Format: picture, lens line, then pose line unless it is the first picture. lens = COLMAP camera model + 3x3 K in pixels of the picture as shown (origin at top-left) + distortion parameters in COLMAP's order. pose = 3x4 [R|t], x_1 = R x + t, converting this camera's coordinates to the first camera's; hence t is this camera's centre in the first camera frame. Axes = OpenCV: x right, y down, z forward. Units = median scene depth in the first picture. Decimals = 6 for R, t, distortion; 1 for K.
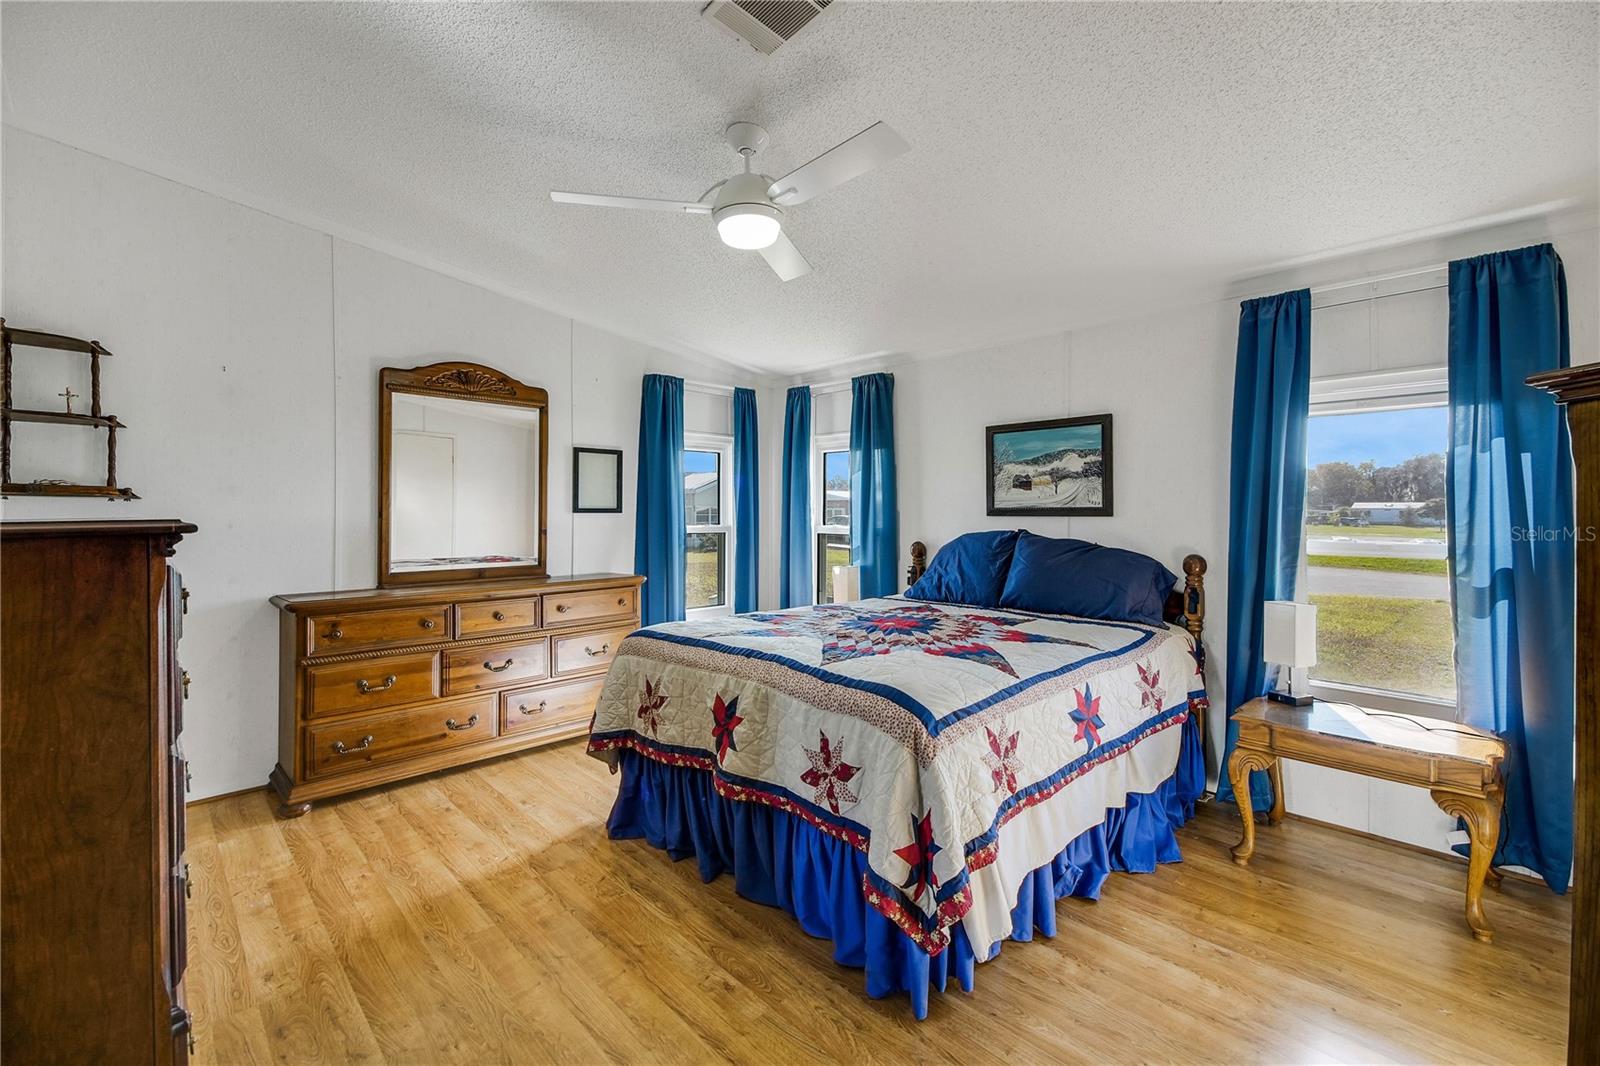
lens RADIAL K [[691.7, 0, 787.6], [0, 691.7, 501.6], [0, 0, 1]] dist [0.049443, -0.000239]
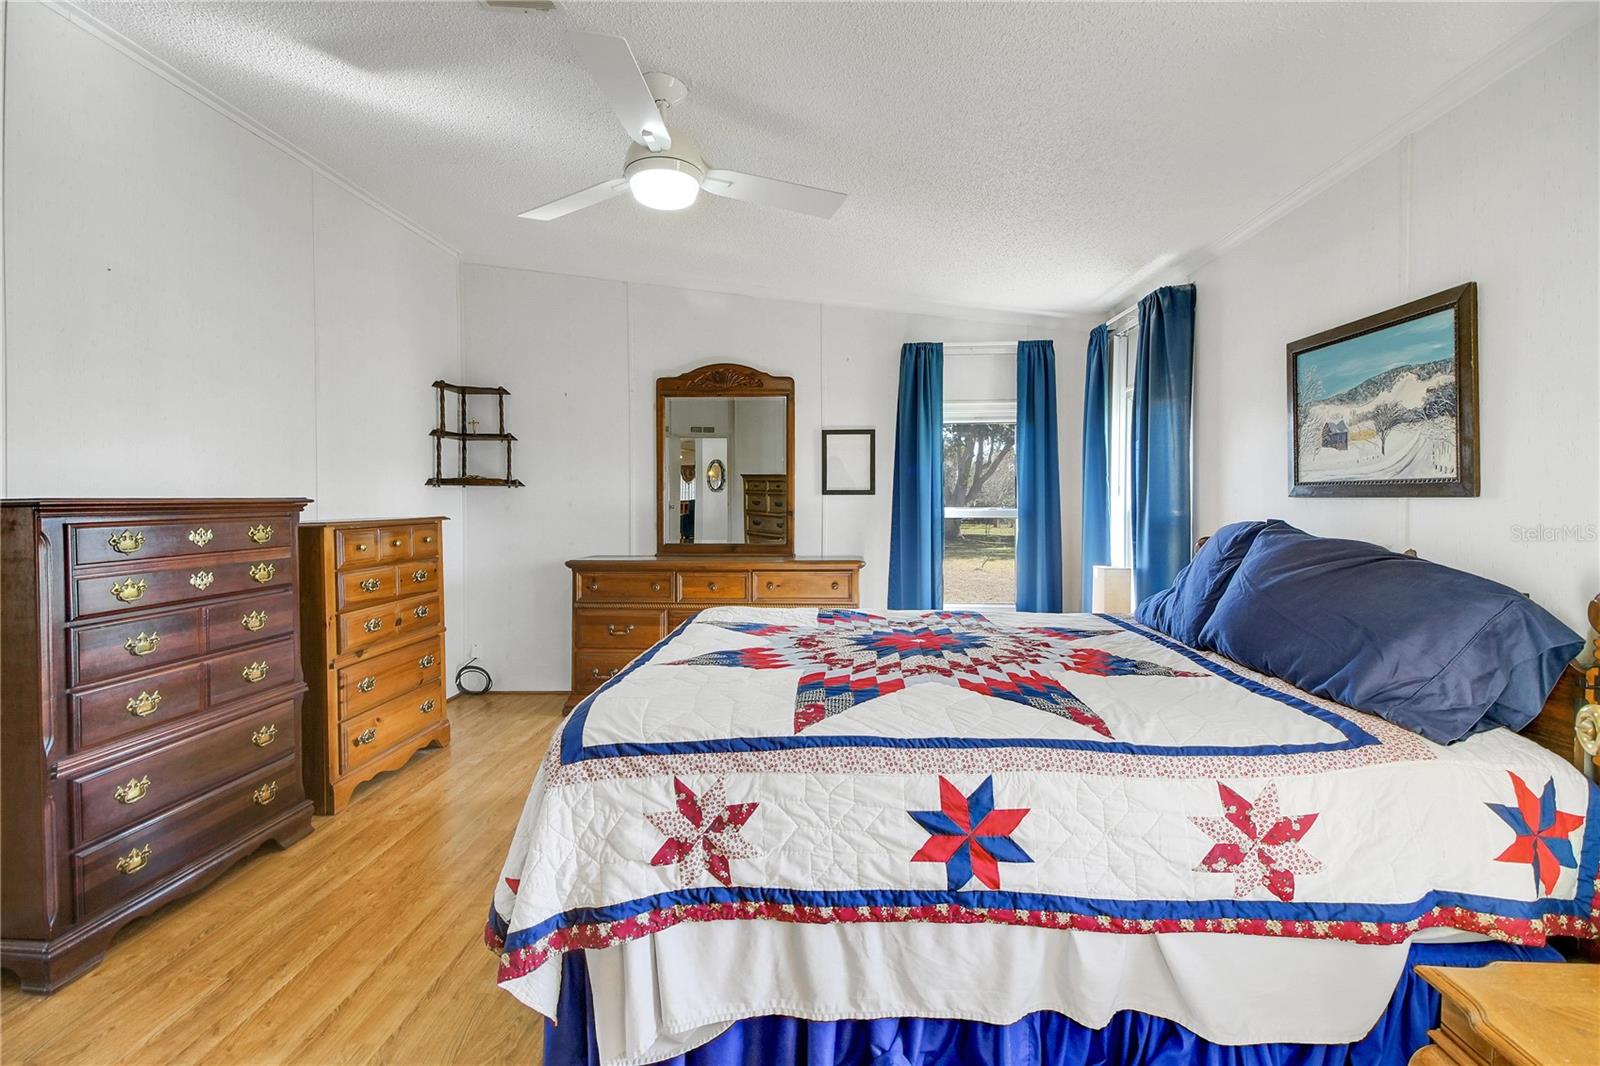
lens RADIAL K [[710.9, 0, 786.6], [0, 710.9, 478.2], [0, 0, 1]] dist [0.039501, -0.000238]
pose [[0.681048, -0.021042, -0.731936, 0.488547], [0.015071, 0.999778, -0.014718, 0.008629], [0.732083, -0.001008, 0.681214, 0.296980]]
